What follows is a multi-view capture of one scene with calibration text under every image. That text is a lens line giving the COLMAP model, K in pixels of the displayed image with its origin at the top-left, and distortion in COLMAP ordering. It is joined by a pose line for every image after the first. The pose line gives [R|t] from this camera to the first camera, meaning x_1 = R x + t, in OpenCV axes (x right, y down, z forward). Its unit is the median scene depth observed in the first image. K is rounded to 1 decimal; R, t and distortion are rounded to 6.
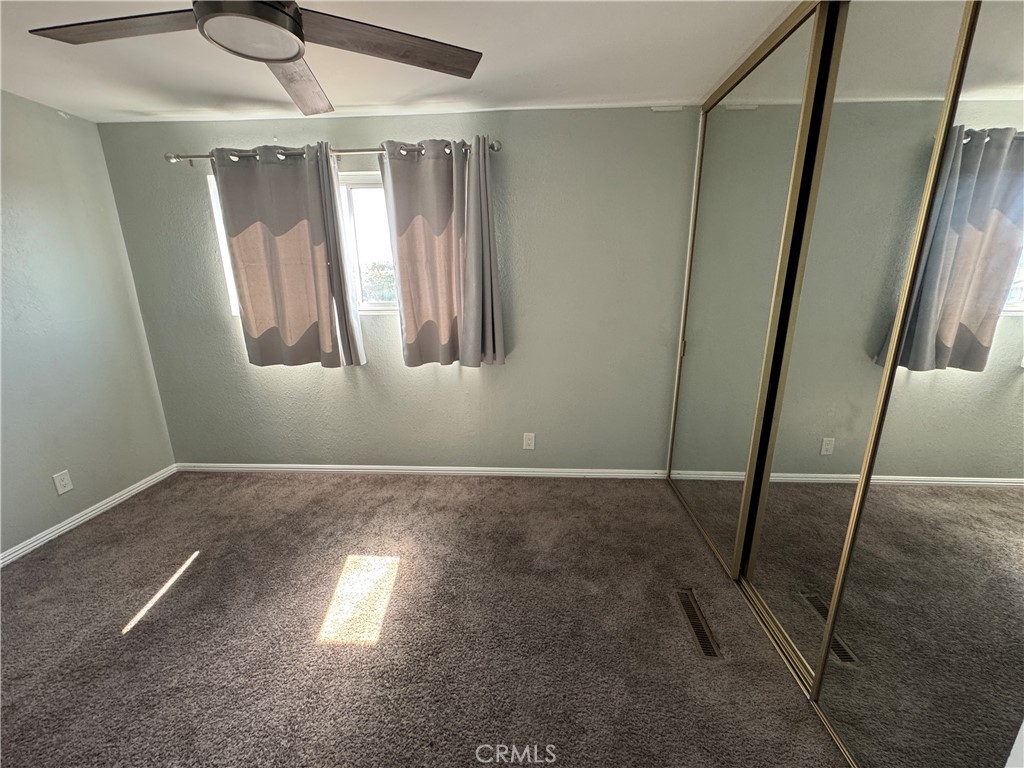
lens RADIAL K [[409.4, 0, 517.1], [0, 409.4, 384.1], [0, 0, 1]] dist [-0.002957, 0.000376]
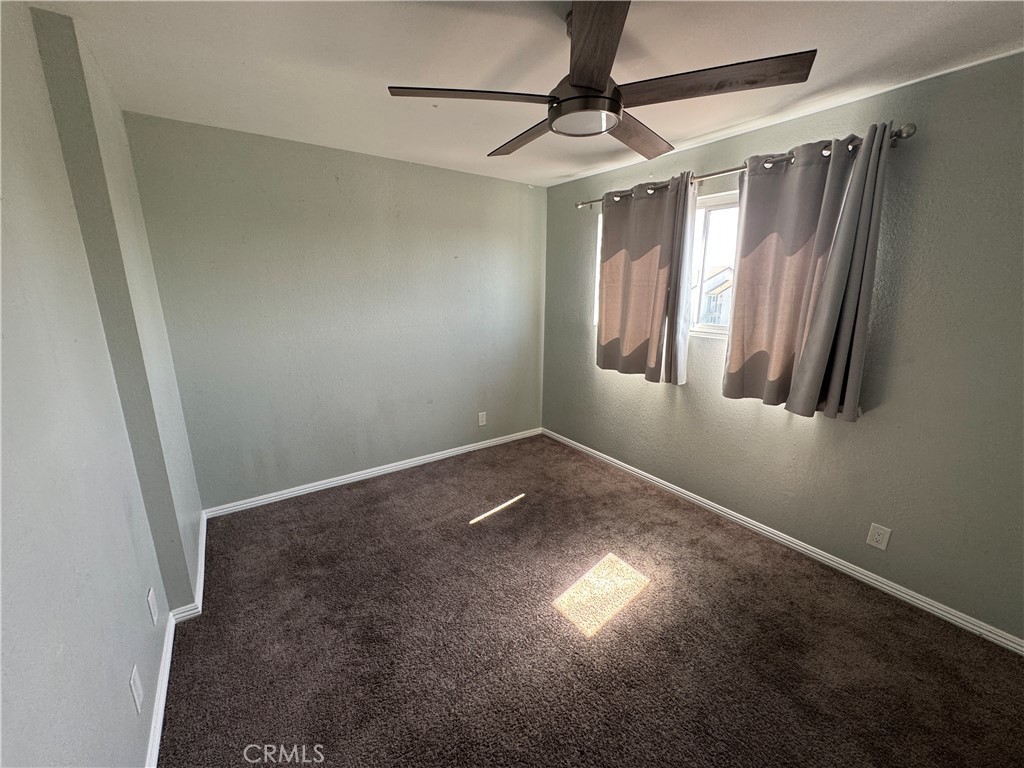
lens RADIAL K [[409.4, 0, 511.1], [0, 409.4, 385.8], [0, 0, 1]] dist [-0.002957, 0.000376]
pose [[0.615671, 0.201180, -0.761890, 0.147686], [-0.214730, 0.973103, 0.083432, -0.043398], [0.758182, 0.112234, 0.642311, 0.041215]]
